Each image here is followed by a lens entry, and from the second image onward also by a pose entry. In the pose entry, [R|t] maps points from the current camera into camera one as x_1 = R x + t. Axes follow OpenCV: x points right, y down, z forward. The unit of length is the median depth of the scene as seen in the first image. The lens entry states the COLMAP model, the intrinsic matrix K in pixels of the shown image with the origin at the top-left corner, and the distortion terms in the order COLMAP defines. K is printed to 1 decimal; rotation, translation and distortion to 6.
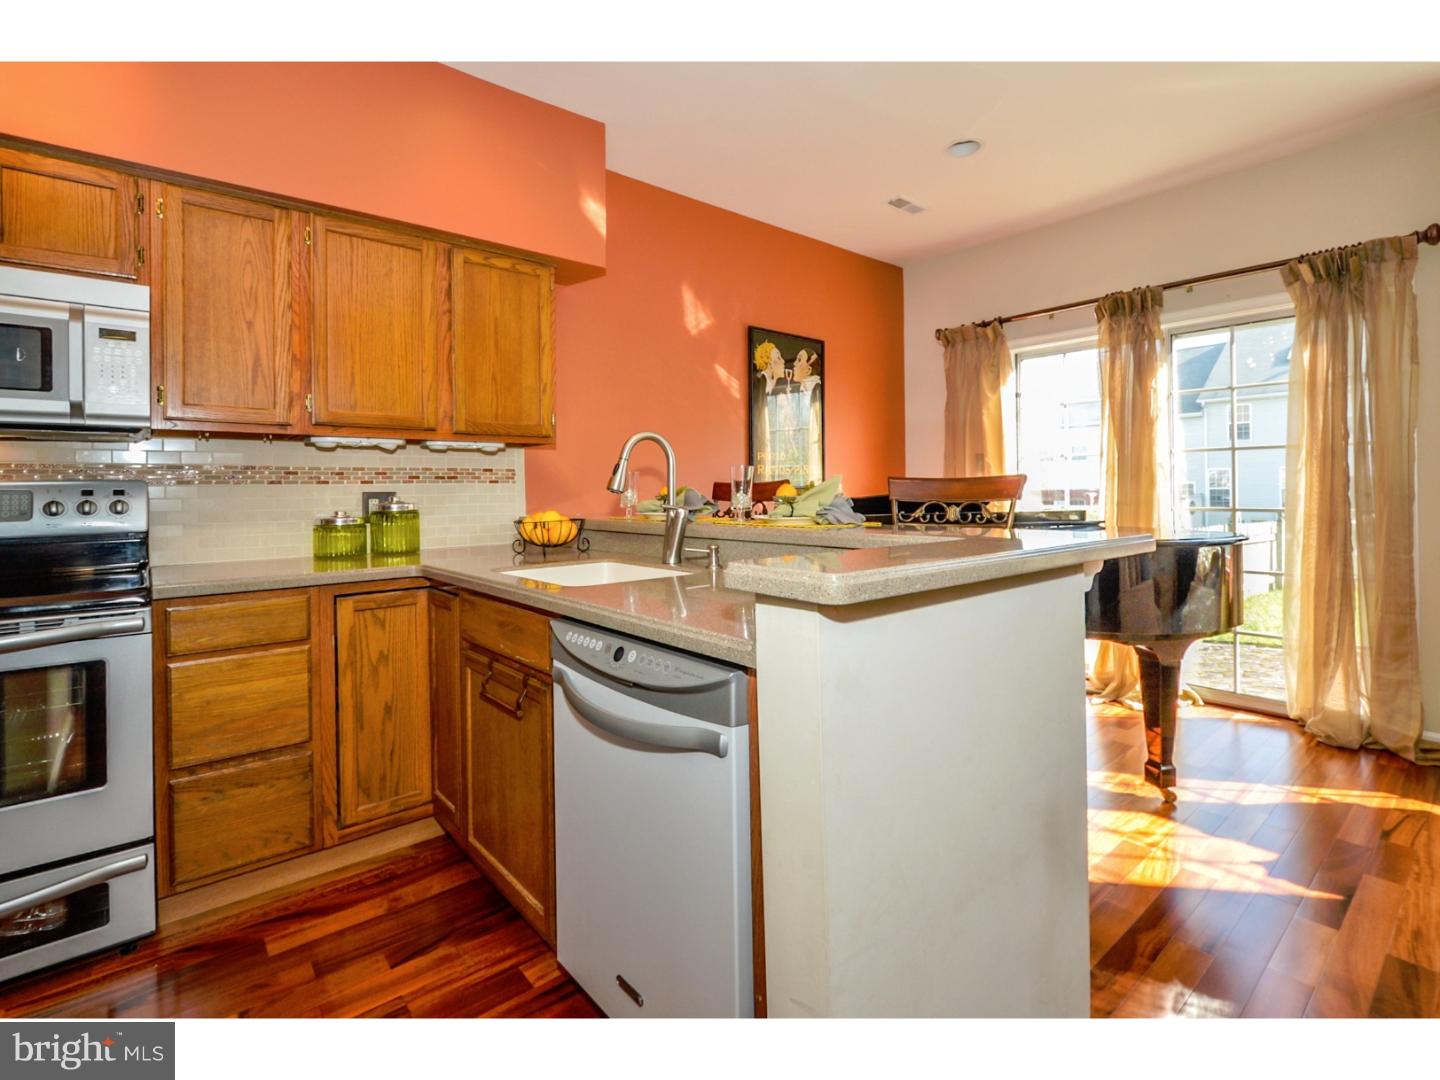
lens RADIAL K [[688.8, 0, 721.8], [0, 688.8, 489.7], [0, 0, 1]] dist [0.012033, -0.009440]
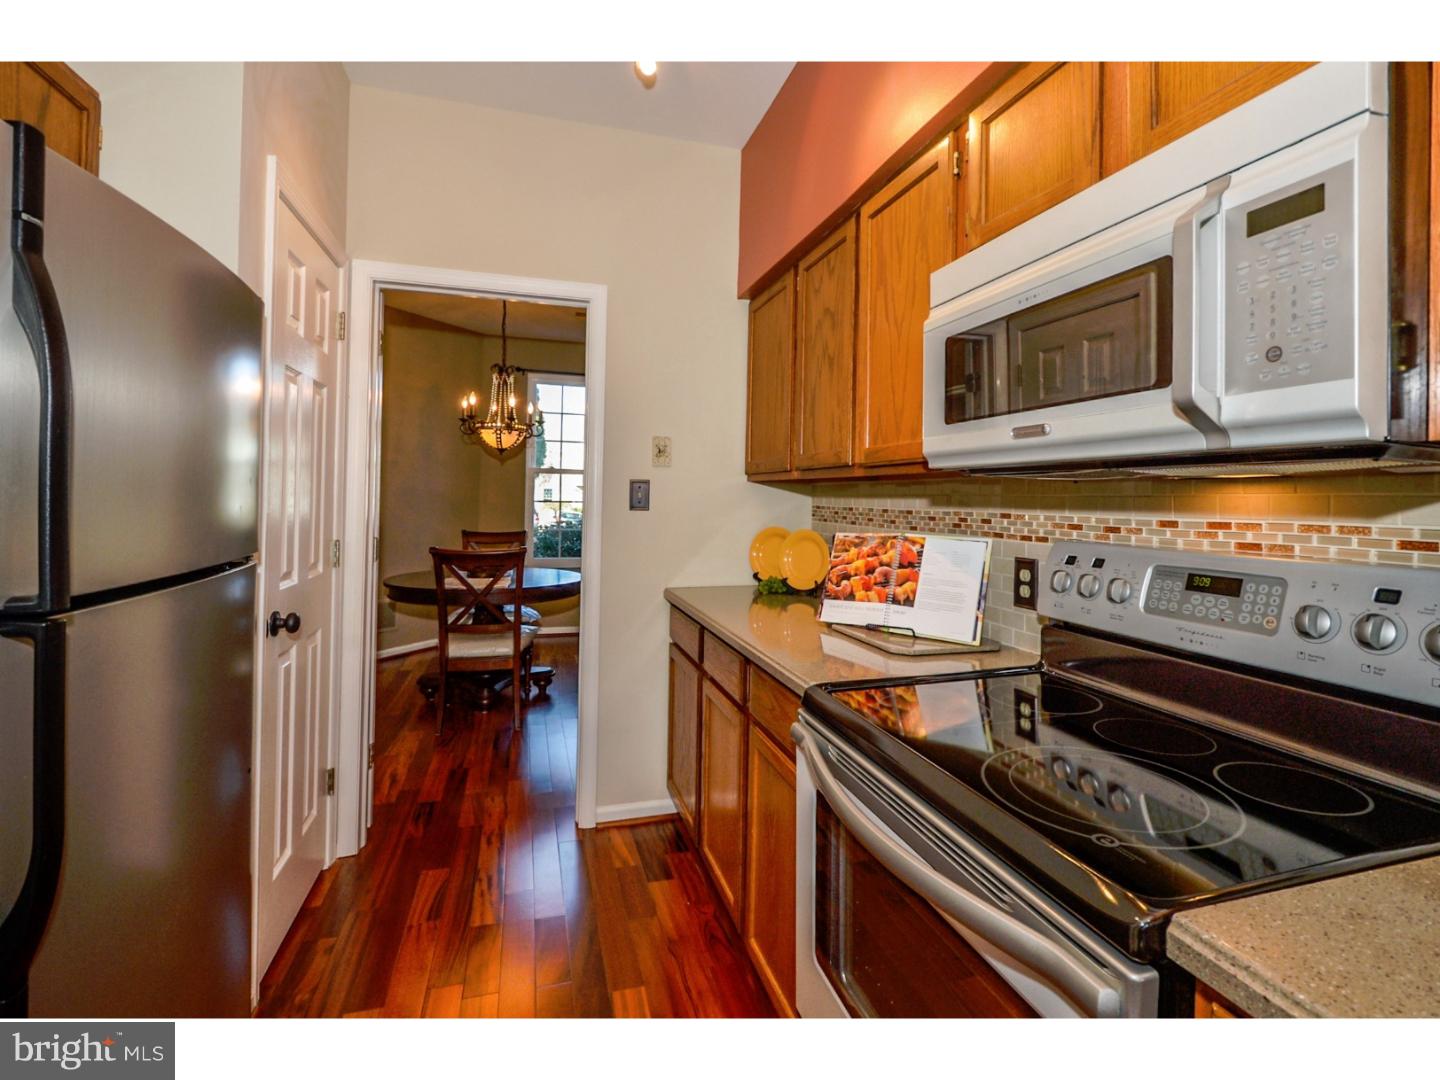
lens RADIAL K [[670.1, 0, 720.8], [0, 670.1, 500.3], [0, 0, 1]] dist [-0.016275, -0.000217]
pose [[-0.401519, 0.006661, -0.915827, -0.360533], [-0.010979, 0.999867, 0.012085, -0.055621], [0.915785, 0.014907, -0.401392, 0.765154]]
